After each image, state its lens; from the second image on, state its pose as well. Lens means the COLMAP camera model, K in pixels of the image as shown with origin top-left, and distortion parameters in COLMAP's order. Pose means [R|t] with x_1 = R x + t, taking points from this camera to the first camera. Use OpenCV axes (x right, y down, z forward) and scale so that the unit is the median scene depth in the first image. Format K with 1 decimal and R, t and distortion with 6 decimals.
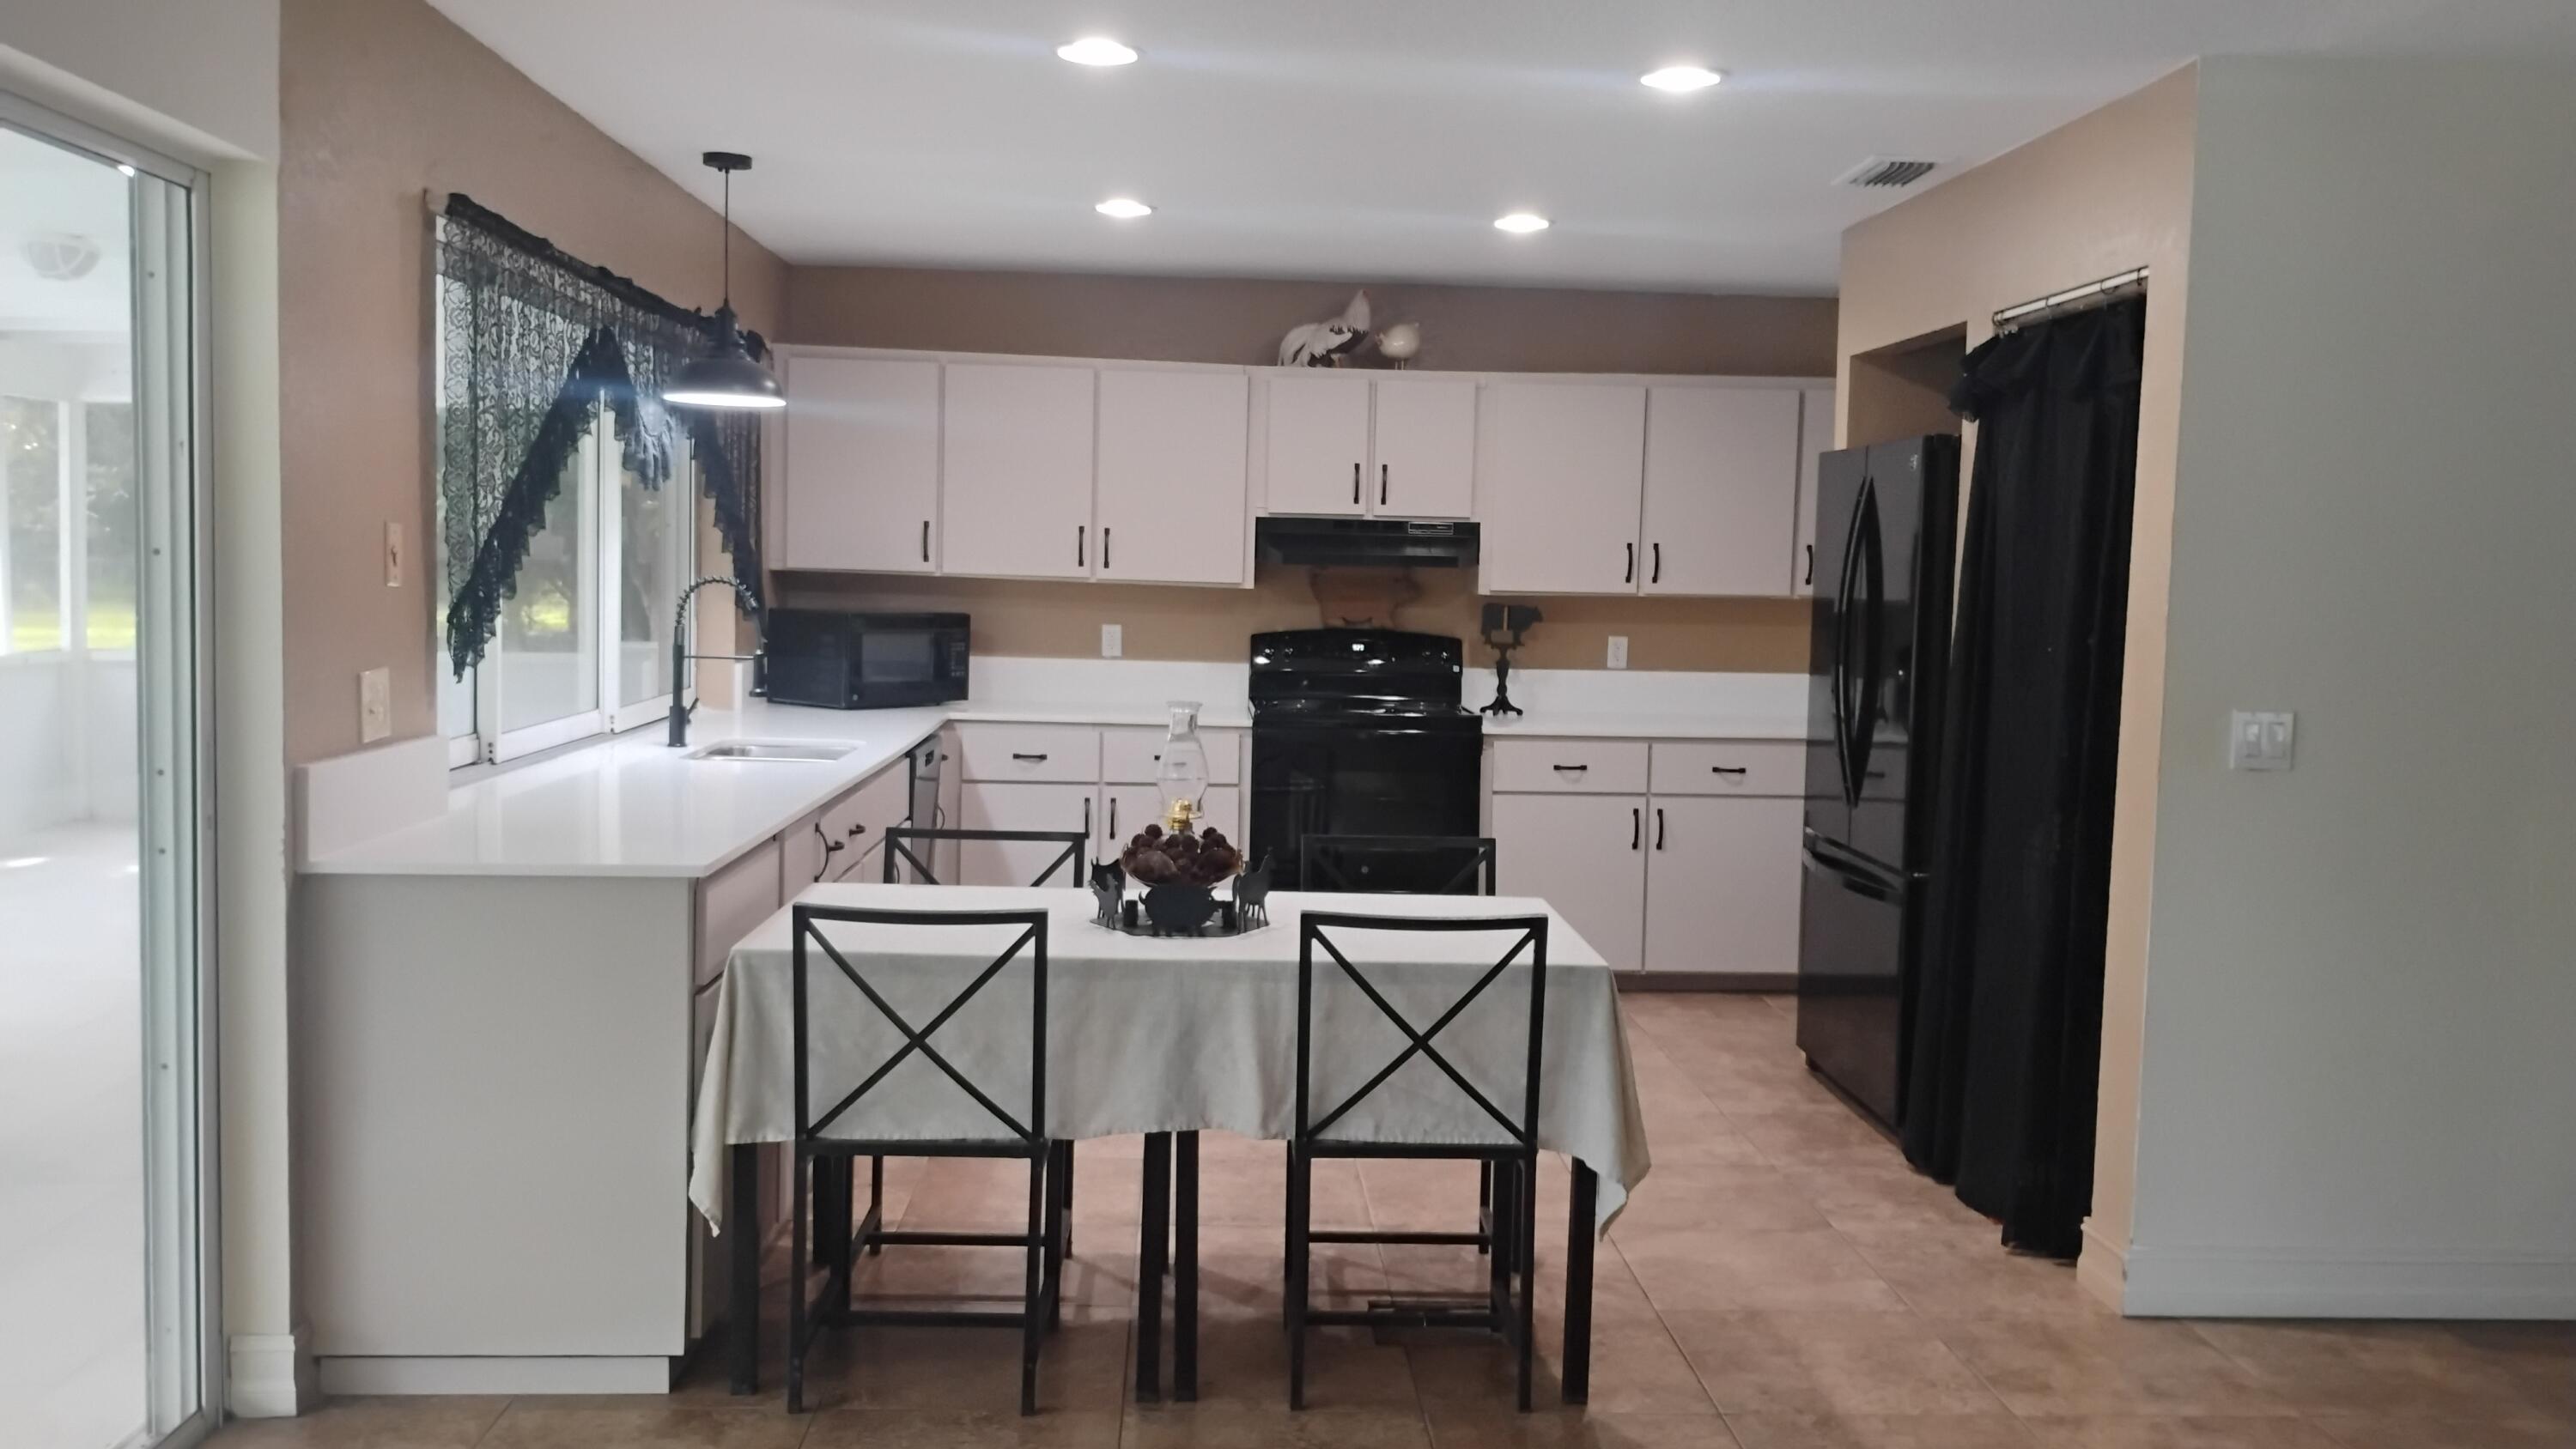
lens RADIAL K [[2132.2, 0, 1296.0], [0, 2132.2, 721.2], [0, 0, 1]] dist [0.062662, -0.073099]
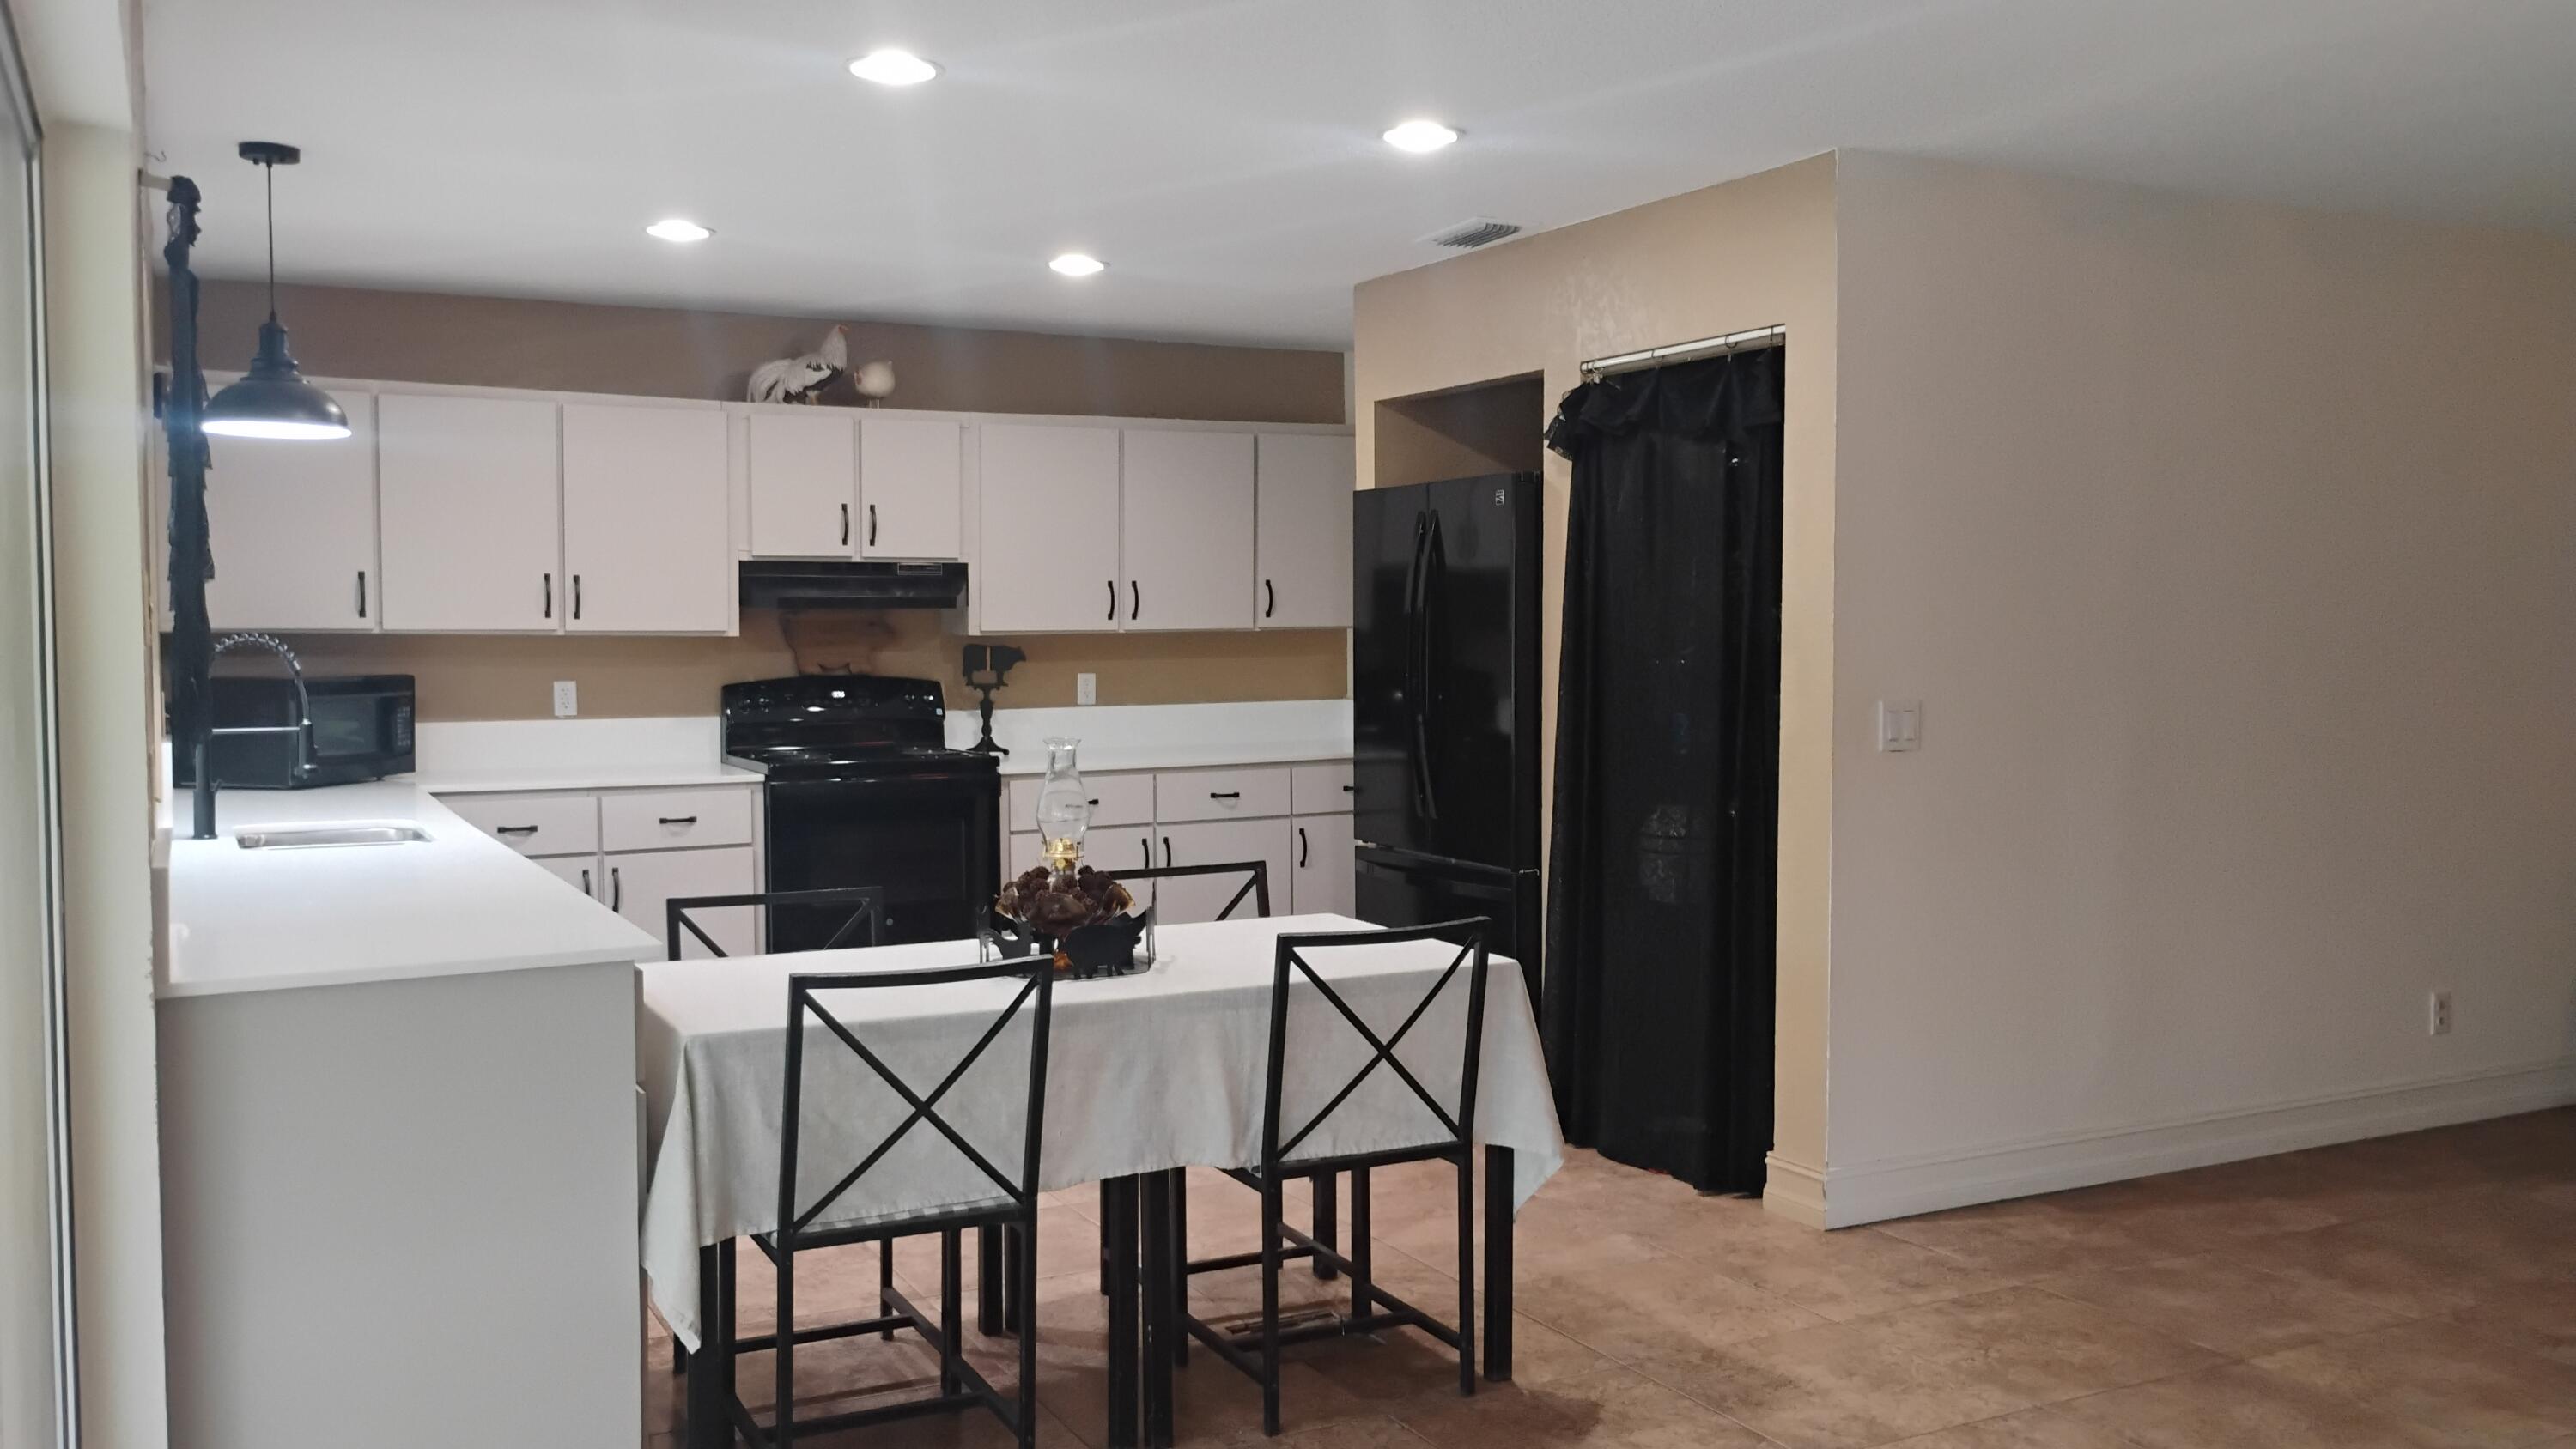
lens RADIAL K [[2132.2, 0, 1296.0], [0, 2132.2, 721.2], [0, 0, 1]] dist [0.062662, -0.073099]
pose [[0.908205, -0.048366, 0.415722, -0.198236], [0.058094, 0.998253, -0.010776, -0.000092], [-0.414475, 0.033937, 0.909428, 0.037208]]
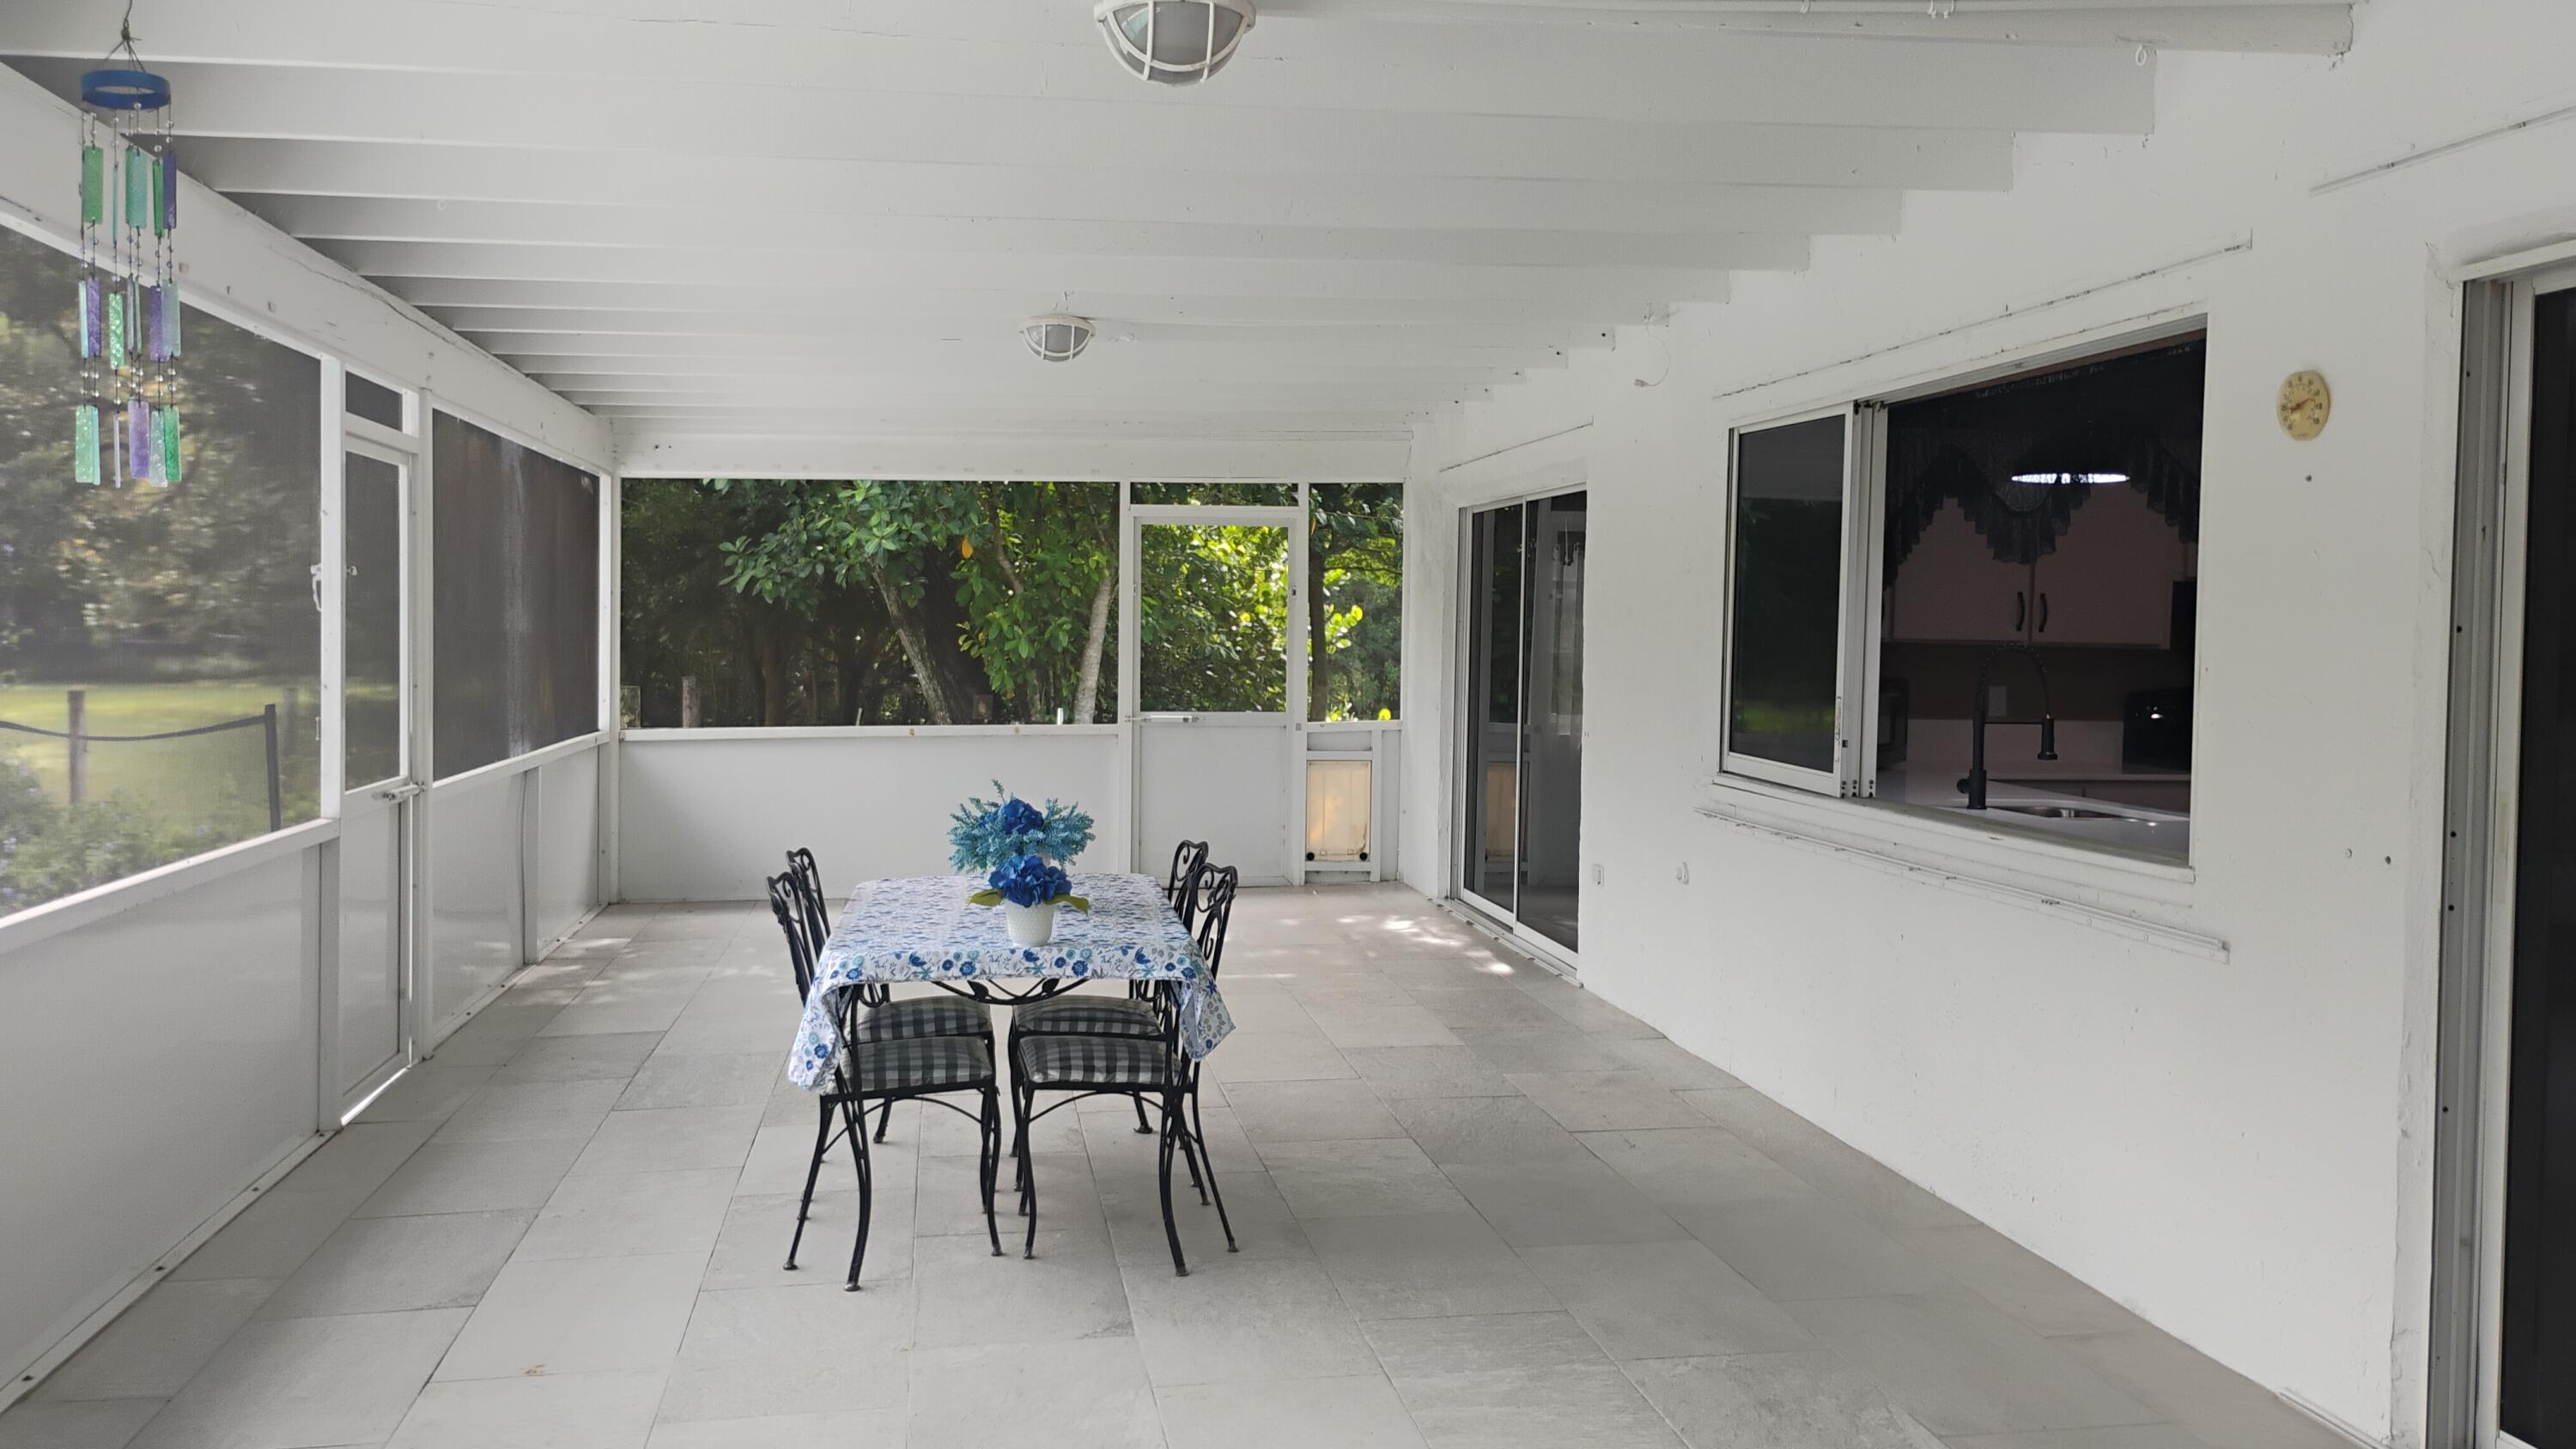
lens RADIAL K [[2132.2, 0, 1296.0], [0, 2132.2, 721.2], [0, 0, 1]] dist [0.062662, -0.073099]
pose [[0.993811, -0.020789, 0.109121, -0.580726], [0.024207, 0.999254, -0.030088, -0.005555], [-0.108414, 0.032544, 0.993573, -0.001798]]
